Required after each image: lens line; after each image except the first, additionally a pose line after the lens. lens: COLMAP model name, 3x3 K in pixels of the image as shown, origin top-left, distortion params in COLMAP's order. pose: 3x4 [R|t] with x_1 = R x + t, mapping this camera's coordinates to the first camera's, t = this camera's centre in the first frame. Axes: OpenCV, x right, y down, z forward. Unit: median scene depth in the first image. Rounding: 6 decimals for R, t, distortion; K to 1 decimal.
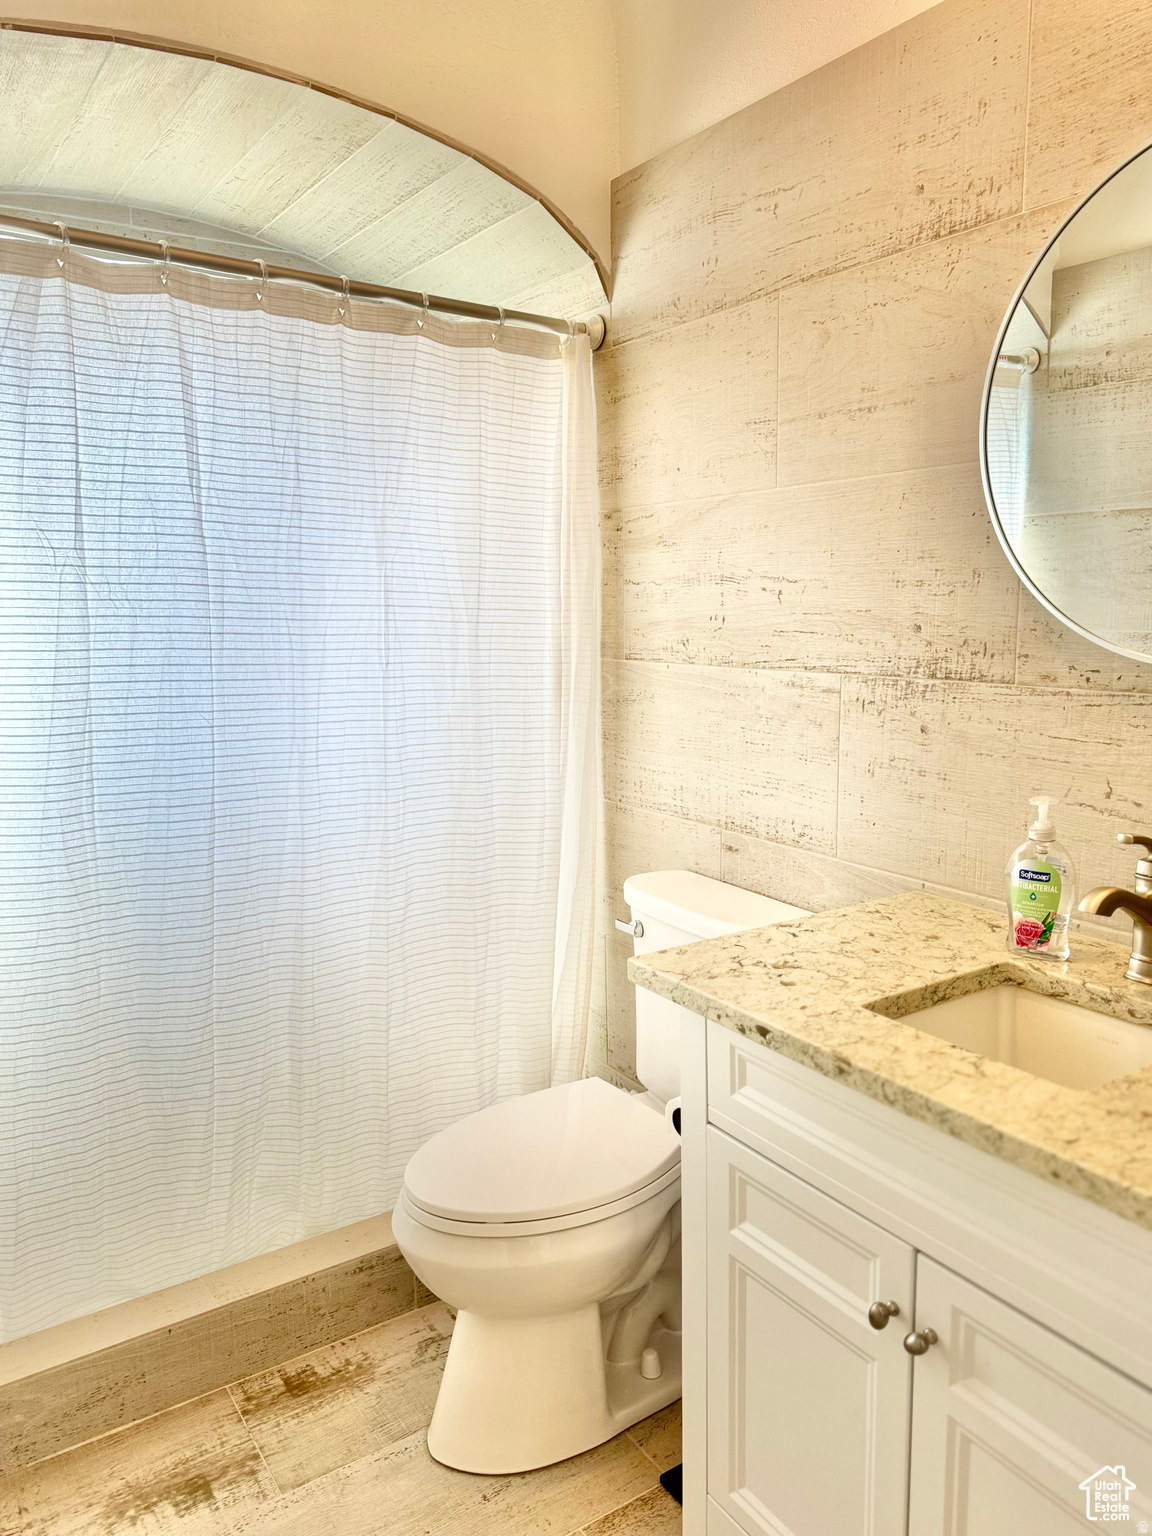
lens RADIAL K [[1104.4, 0, 566.1], [0, 1104.4, 771.3], [0, 0, 1]] dist [0.049830, -0.028515]
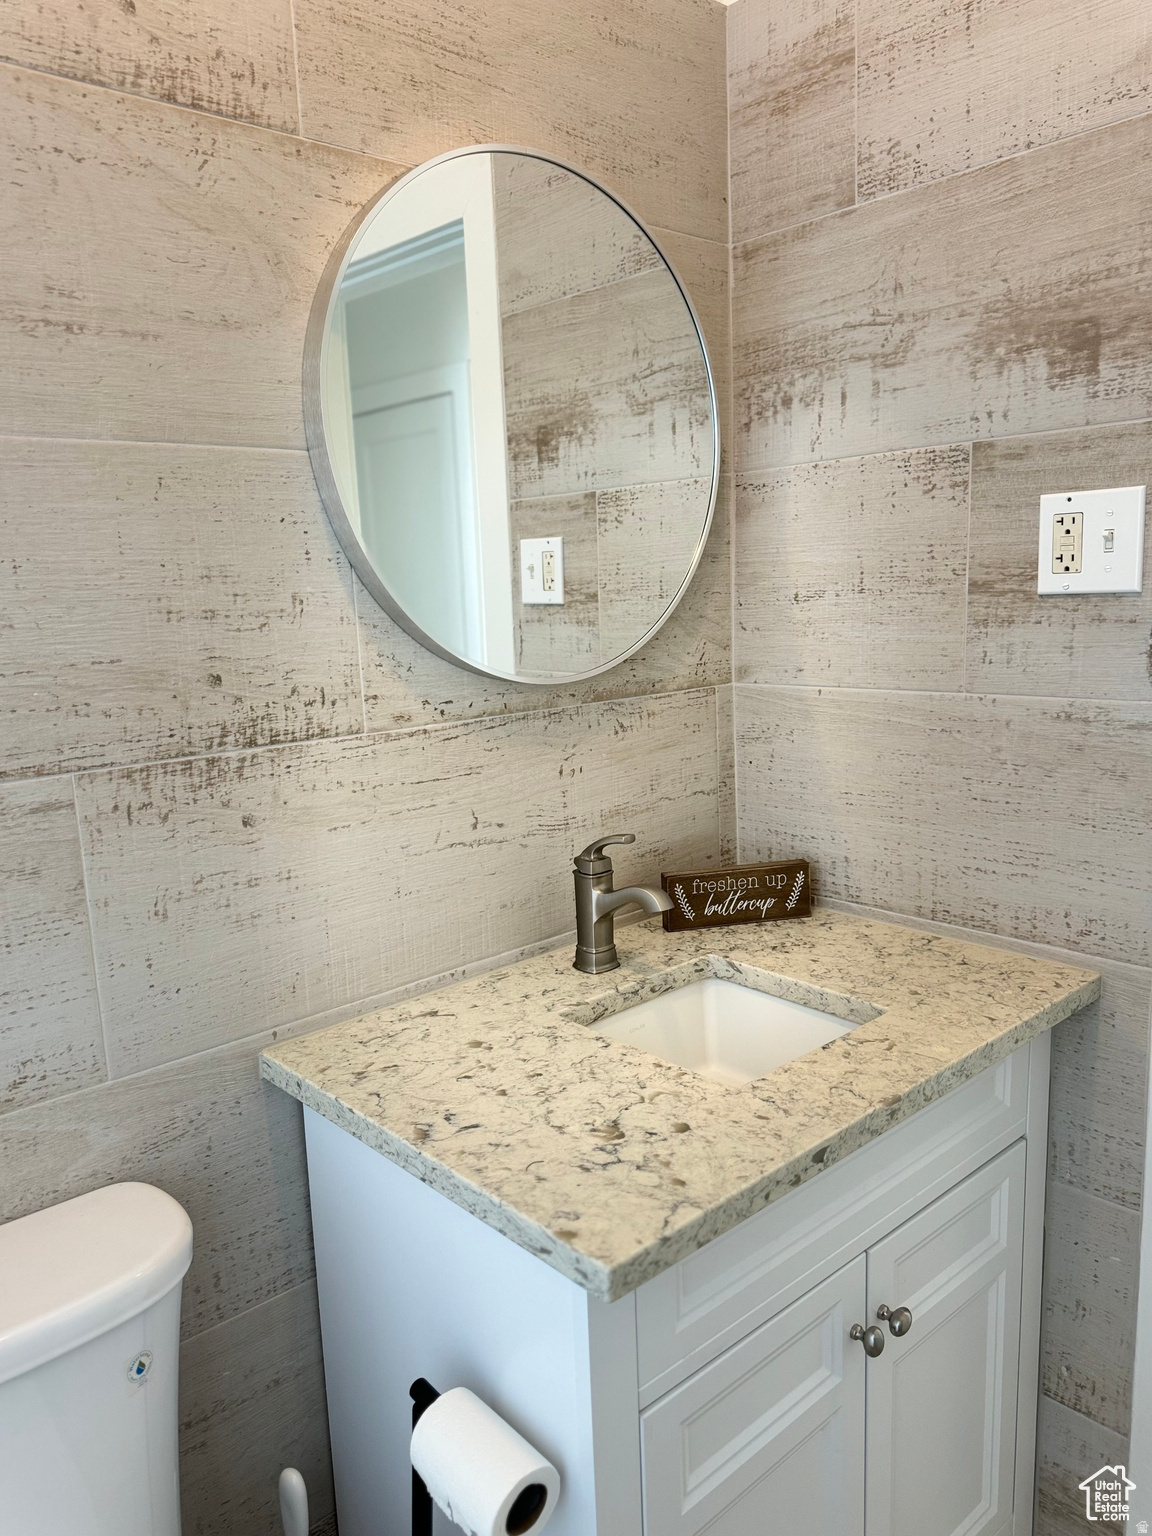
lens RADIAL K [[1104.4, 0, 568.6], [0, 1104.4, 763.3], [0, 0, 1]] dist [0.049830, -0.028515]
pose [[-0.165604, -0.139239, 0.976313, -0.431806], [0.192476, 0.966381, 0.170470, -0.169481], [-0.967227, 0.216147, -0.133237, 0.981878]]
